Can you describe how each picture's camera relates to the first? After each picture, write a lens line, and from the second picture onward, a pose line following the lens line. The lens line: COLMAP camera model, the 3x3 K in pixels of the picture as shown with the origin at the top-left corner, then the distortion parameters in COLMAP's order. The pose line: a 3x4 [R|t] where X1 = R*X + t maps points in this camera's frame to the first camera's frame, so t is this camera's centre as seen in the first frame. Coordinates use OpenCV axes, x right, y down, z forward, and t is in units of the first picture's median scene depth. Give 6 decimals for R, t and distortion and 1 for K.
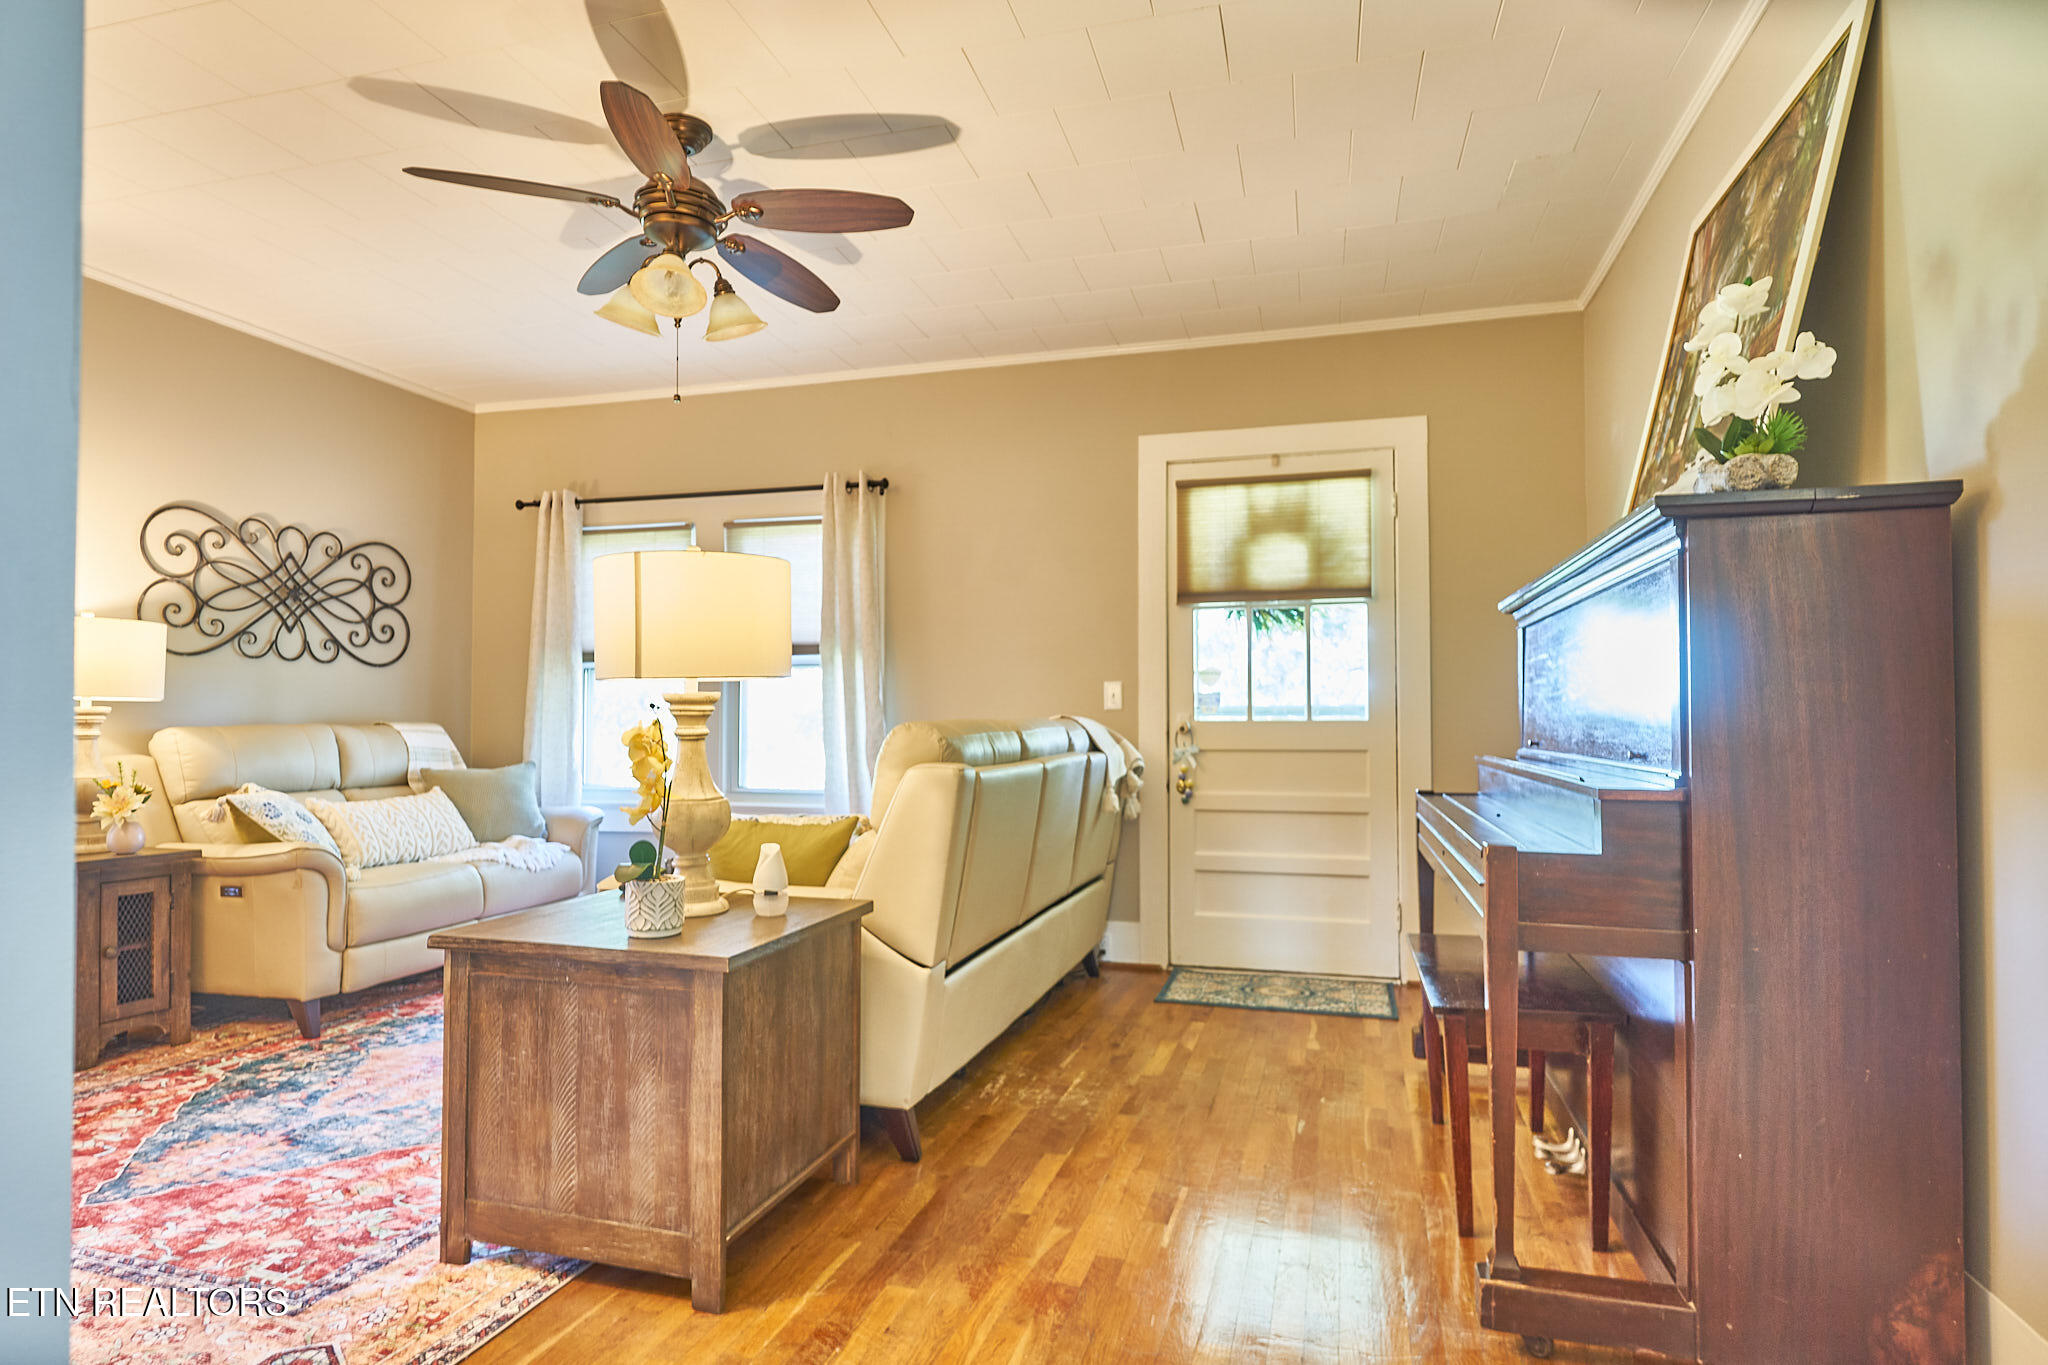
lens RADIAL K [[1073.0, 0, 1030.3], [0, 1073.0, 691.3], [0, 0, 1]] dist [-0.001142, -0.001440]
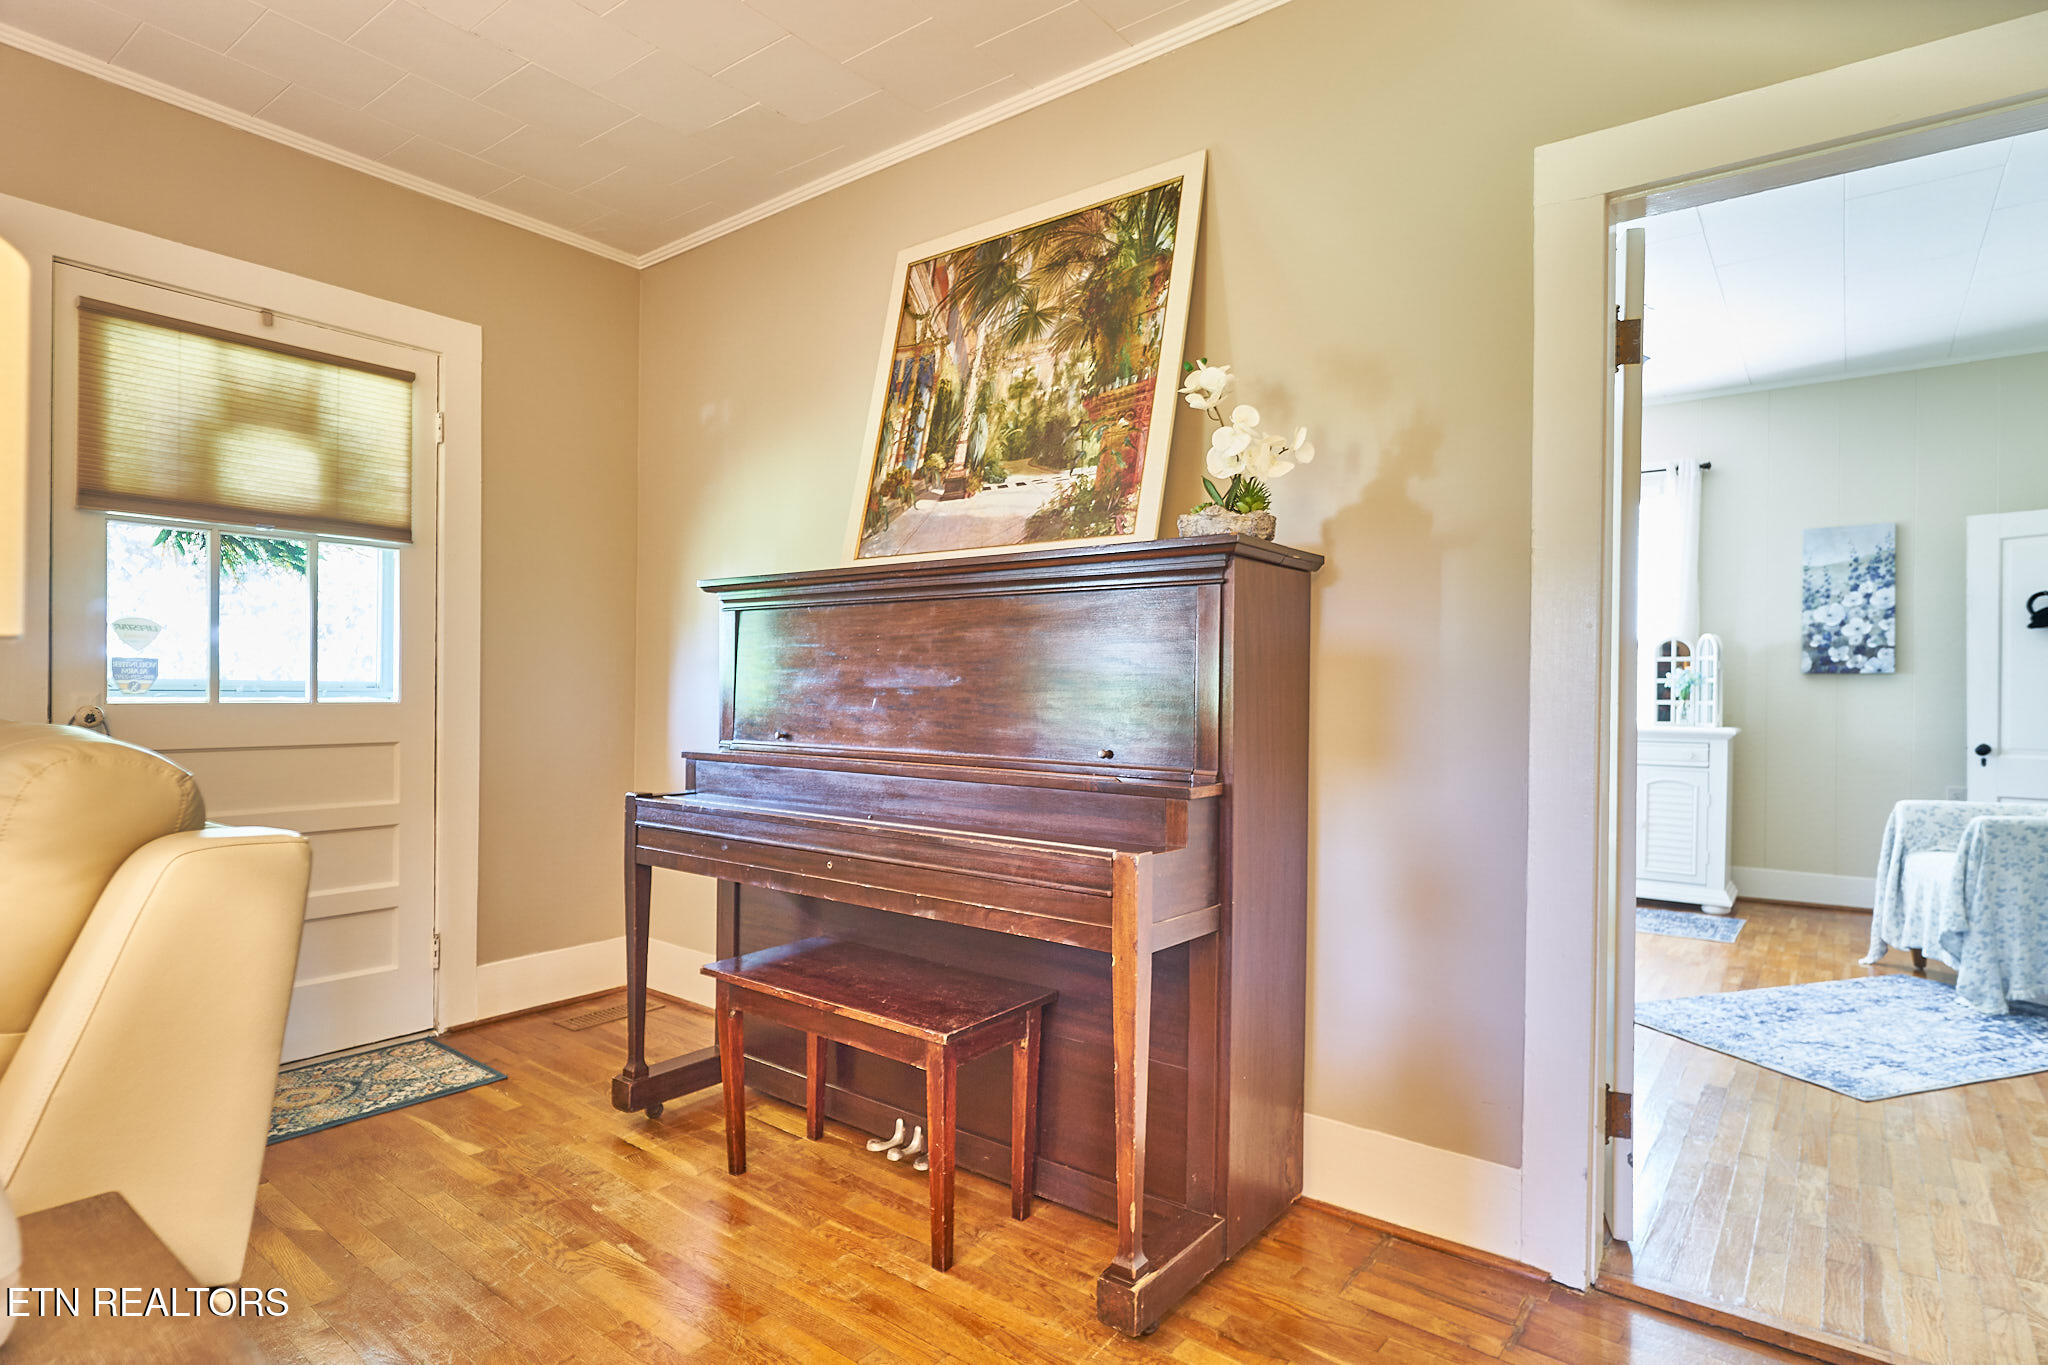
lens RADIAL K [[1073.0, 0, 1028.3], [0, 1073.0, 693.5], [0, 0, 1]] dist [-0.001142, -0.001440]
pose [[0.371809, 0.004403, 0.928299, -0.223984], [-0.037944, 0.999225, 0.010458, -0.004584], [-0.927533, -0.039112, 0.371688, 0.303235]]
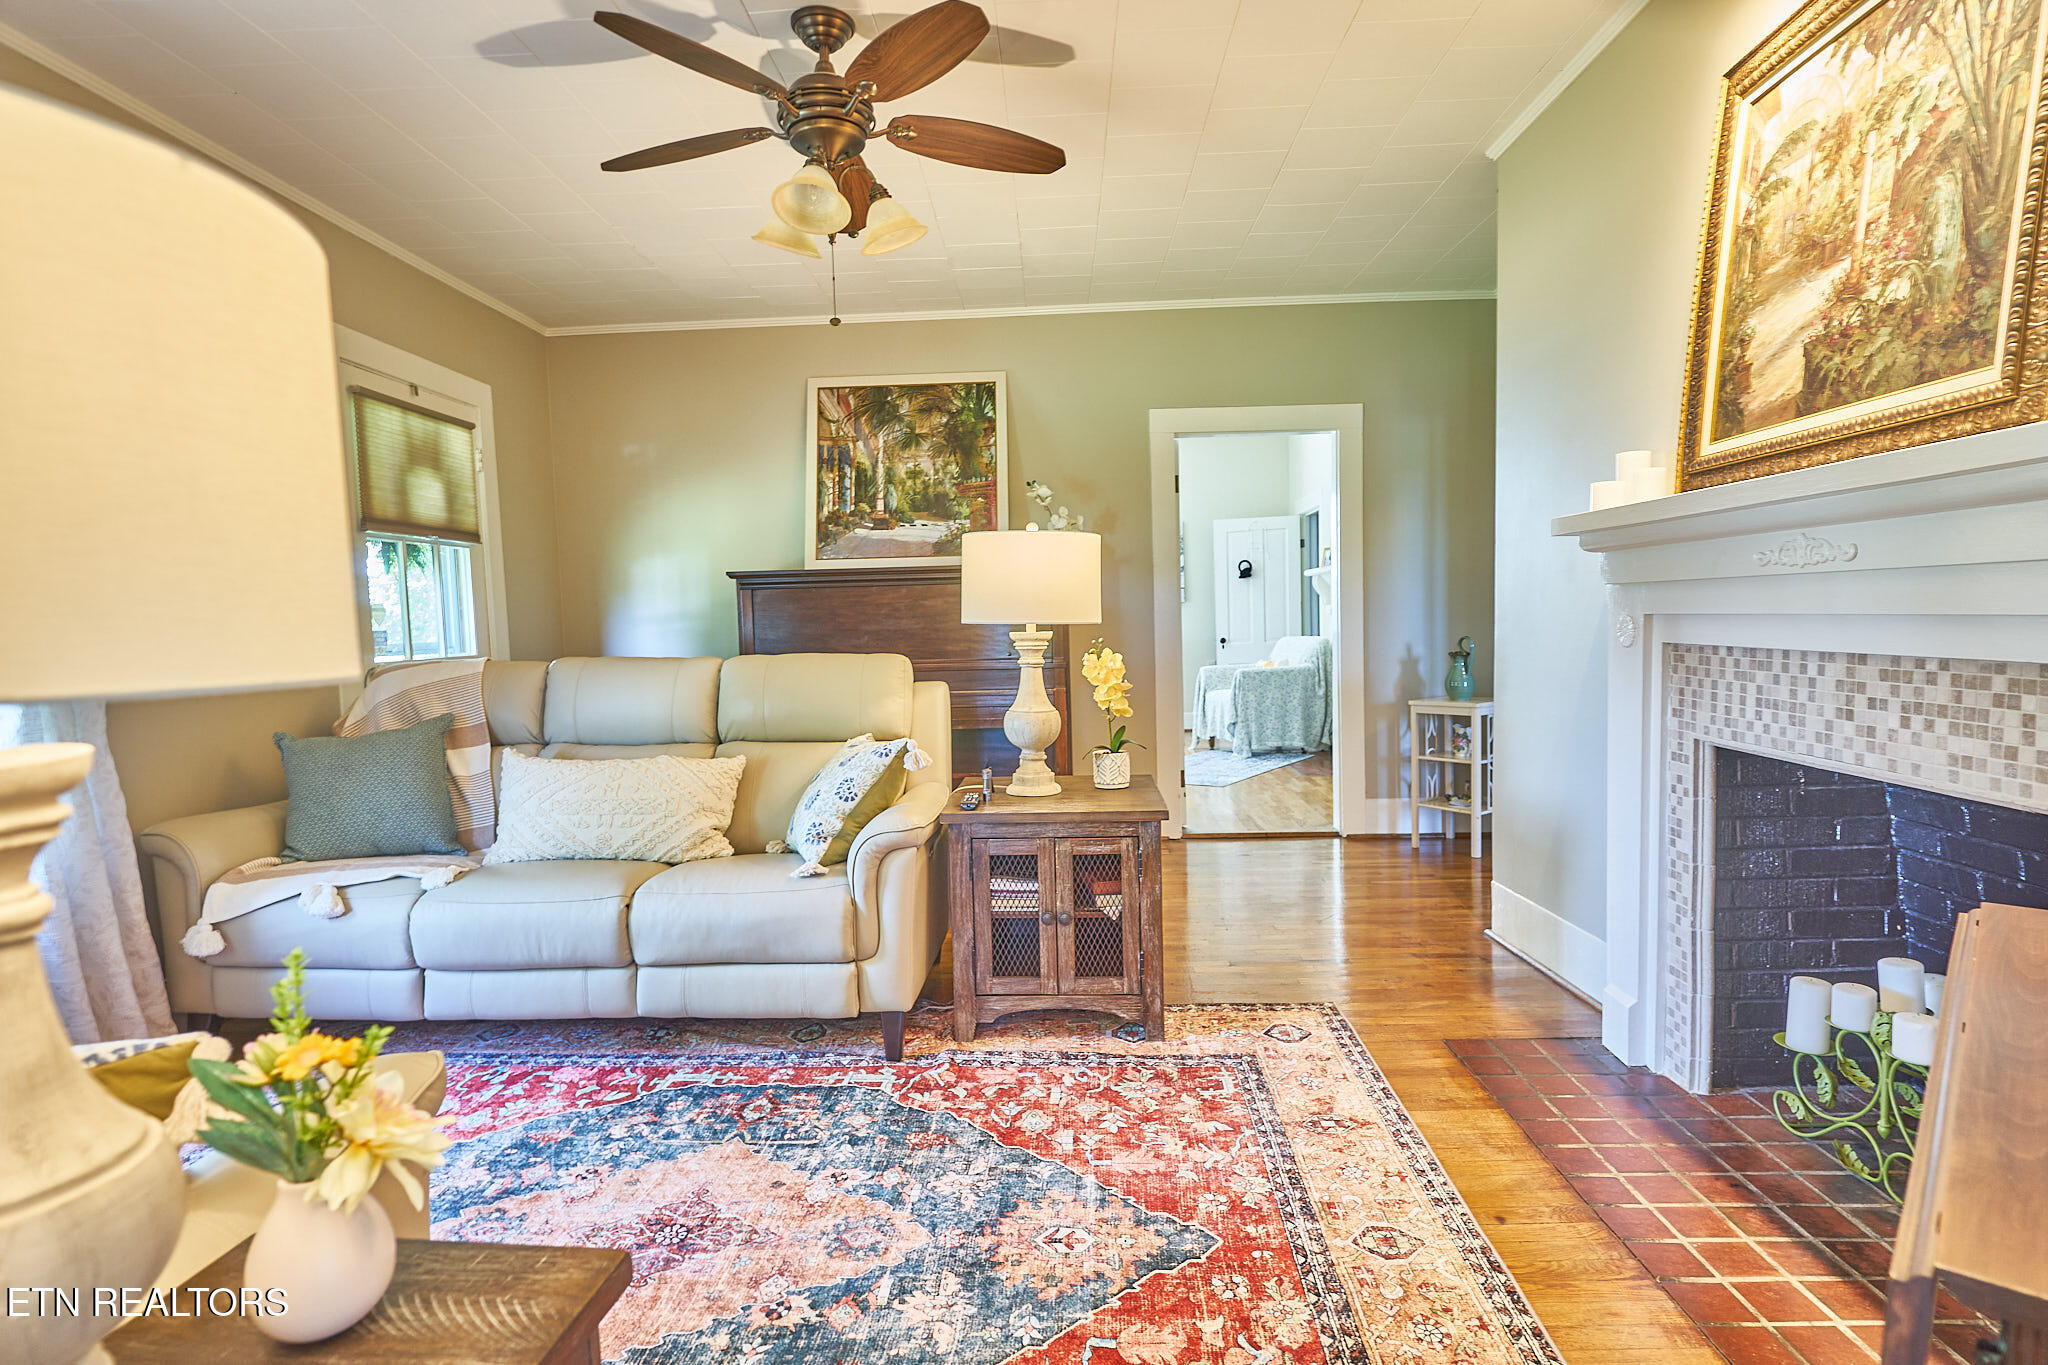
lens RADIAL K [[1073.0, 0, 1024.7], [0, 1073.0, 684.0], [0, 0, 1]] dist [-0.001142, -0.001440]
pose [[-0.233970, -0.053476, 0.970772, -0.875639], [0.000171, 0.998484, 0.055043, -0.003902], [-0.972244, 0.013045, -0.233606, 0.712738]]
